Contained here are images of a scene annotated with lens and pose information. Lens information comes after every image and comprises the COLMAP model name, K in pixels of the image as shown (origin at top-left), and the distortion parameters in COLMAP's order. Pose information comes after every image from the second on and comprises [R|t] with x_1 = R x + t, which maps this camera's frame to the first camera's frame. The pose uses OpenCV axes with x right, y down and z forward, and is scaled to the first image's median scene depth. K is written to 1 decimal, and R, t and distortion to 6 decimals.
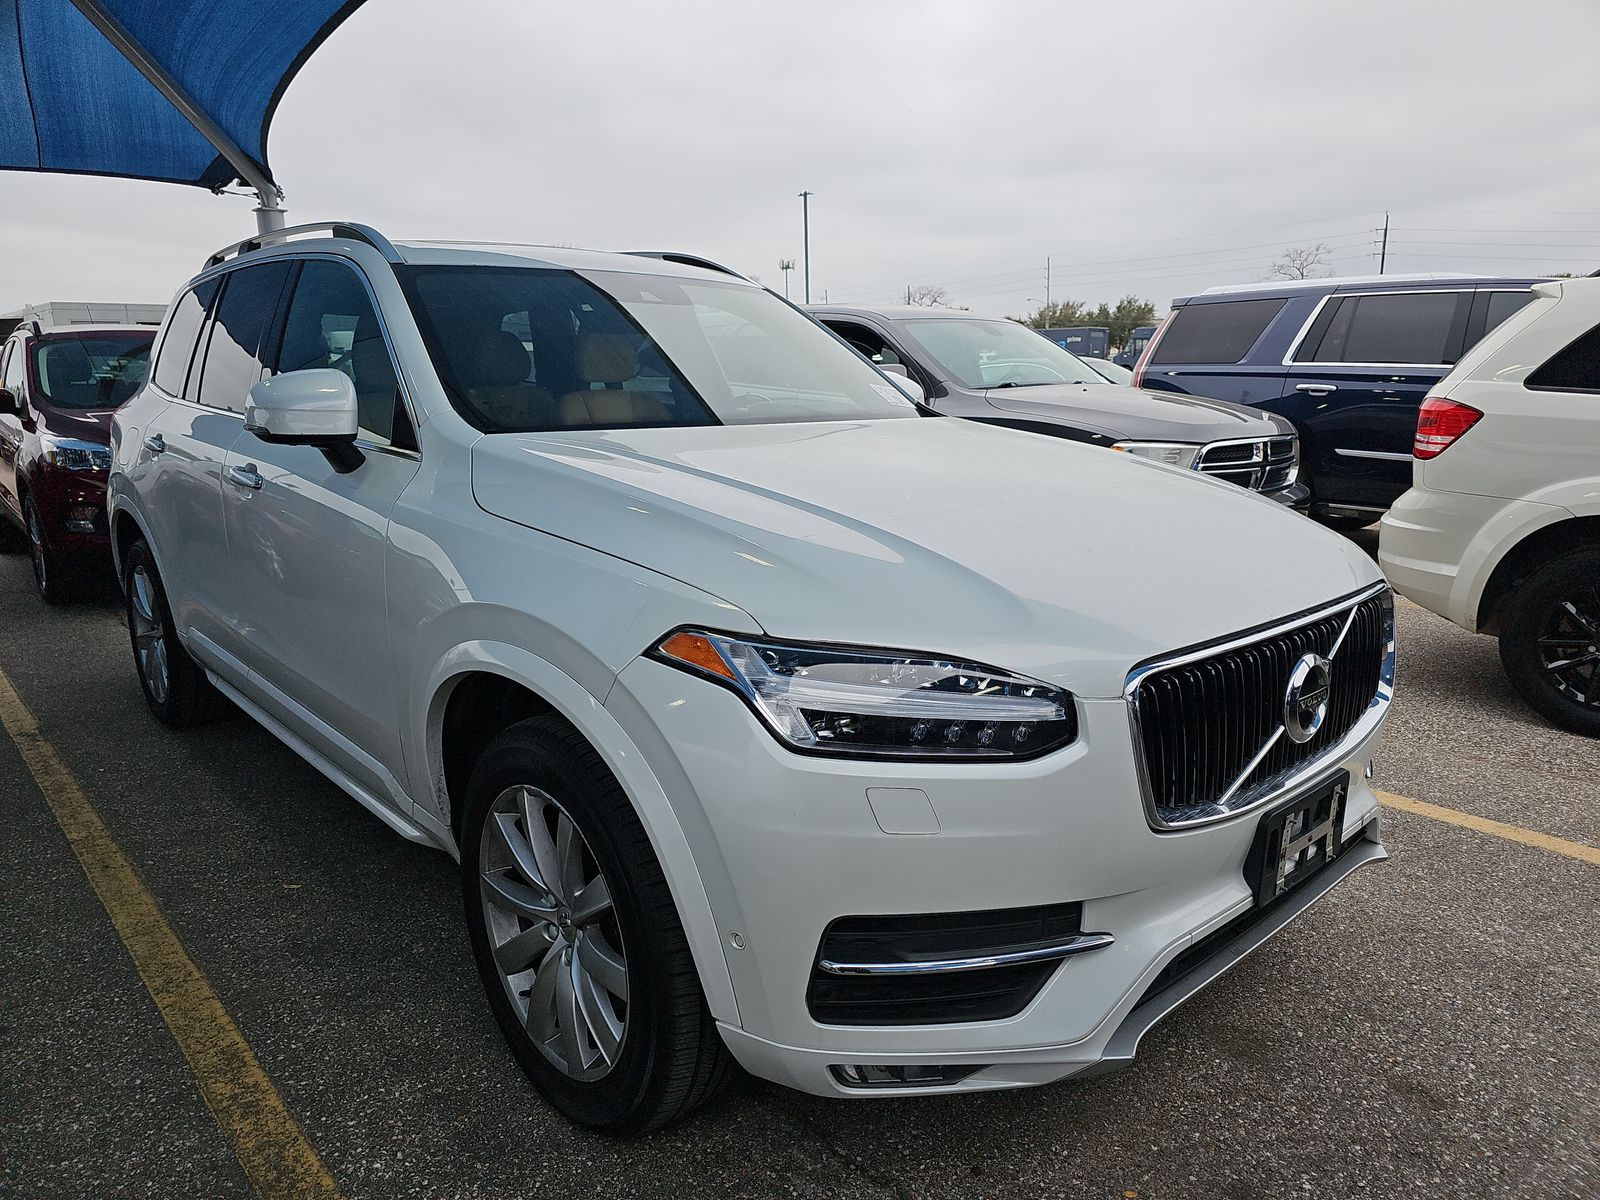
lens RADIAL K [[1074.4, 0, 803.7], [0, 1074.4, 592.3], [0, 0, 1]] dist [0.009290, -0.014127]
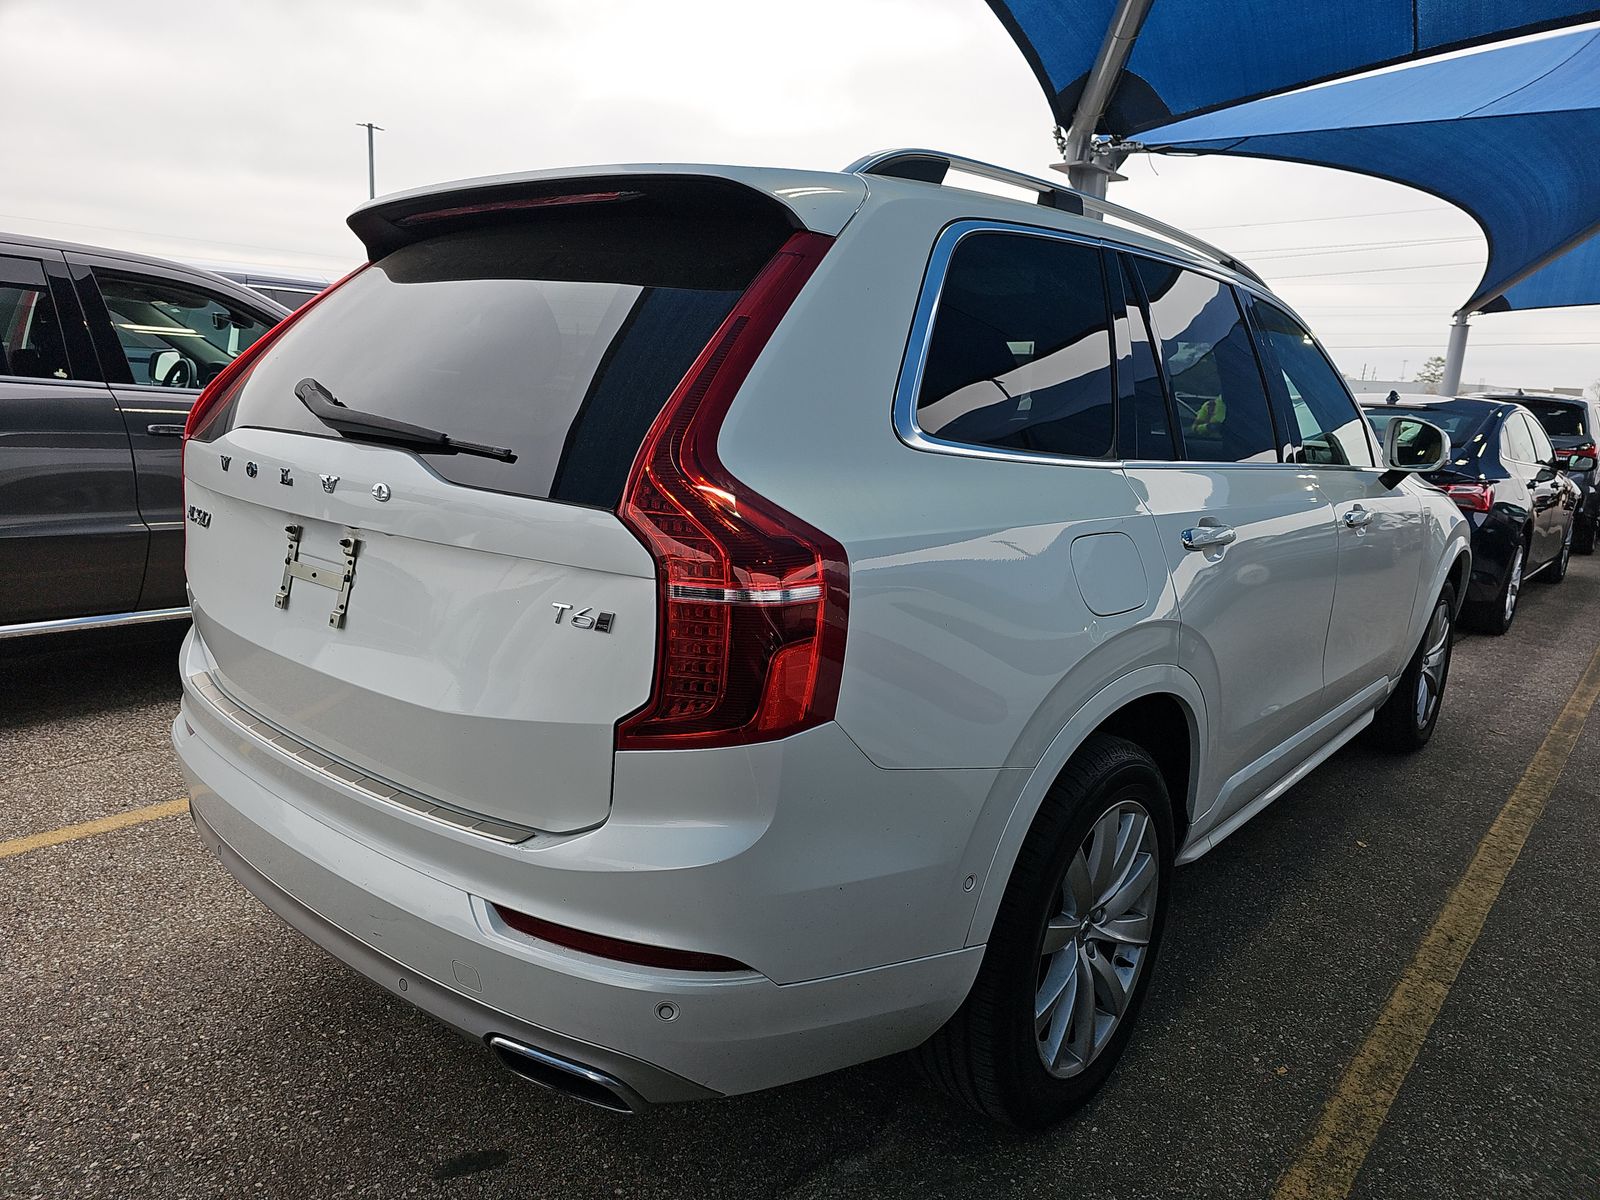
lens RADIAL K [[1074.4, 0, 805.7], [0, 1074.4, 608.6], [0, 0, 1]] dist [0.009290, -0.014127]
pose [[-0.130552, -0.197908, 0.971488, -1.543225], [0.168188, 0.961251, 0.218424, -0.353824], [-0.977072, 0.191908, -0.092208, 1.702028]]
